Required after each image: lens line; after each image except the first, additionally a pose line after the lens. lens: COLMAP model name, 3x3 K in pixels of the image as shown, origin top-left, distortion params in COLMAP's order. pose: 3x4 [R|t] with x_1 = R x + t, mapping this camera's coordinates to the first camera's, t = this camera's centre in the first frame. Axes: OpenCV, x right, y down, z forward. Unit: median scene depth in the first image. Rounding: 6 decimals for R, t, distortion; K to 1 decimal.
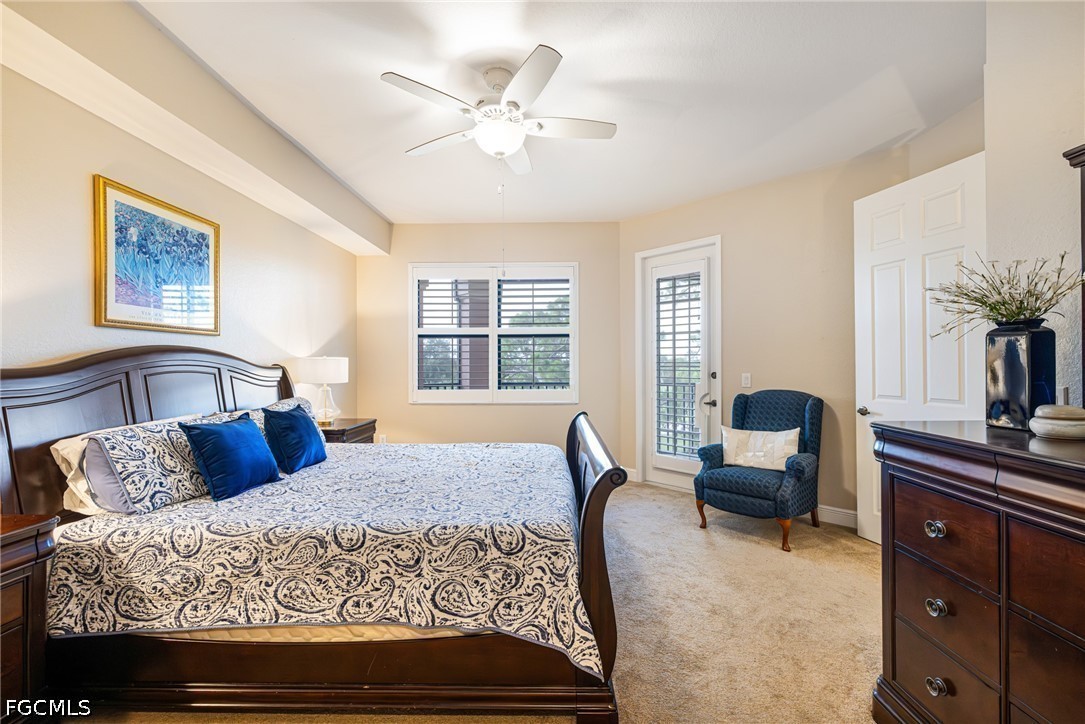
lens RADIAL K [[476.1, 0, 543.4], [0, 476.1, 361.5], [0, 0, 1]] dist [-0.000847, 0.000298]
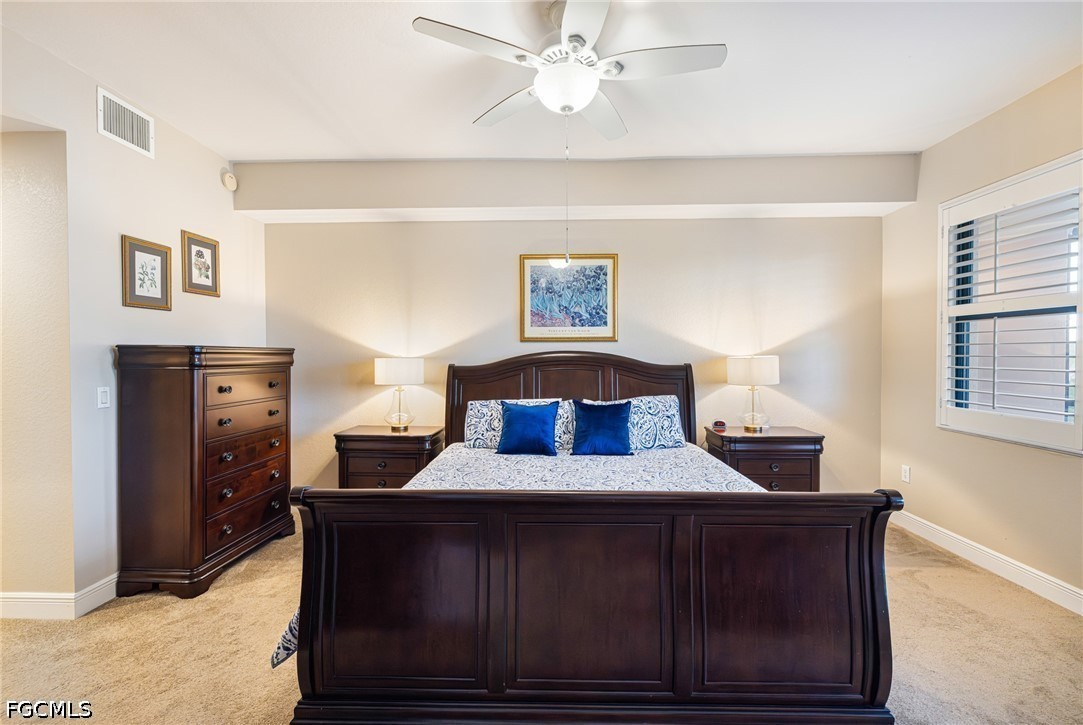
lens RADIAL K [[475.3, 0, 540.1], [0, 475.3, 360.9], [0, 0, 1]] dist [-0.000847, 0.000298]
pose [[-0.007743, 0.018046, -0.999807, 0.682699], [0.008105, 0.999805, 0.017983, -0.029273], [0.999937, -0.007965, -0.007888, 0.912399]]
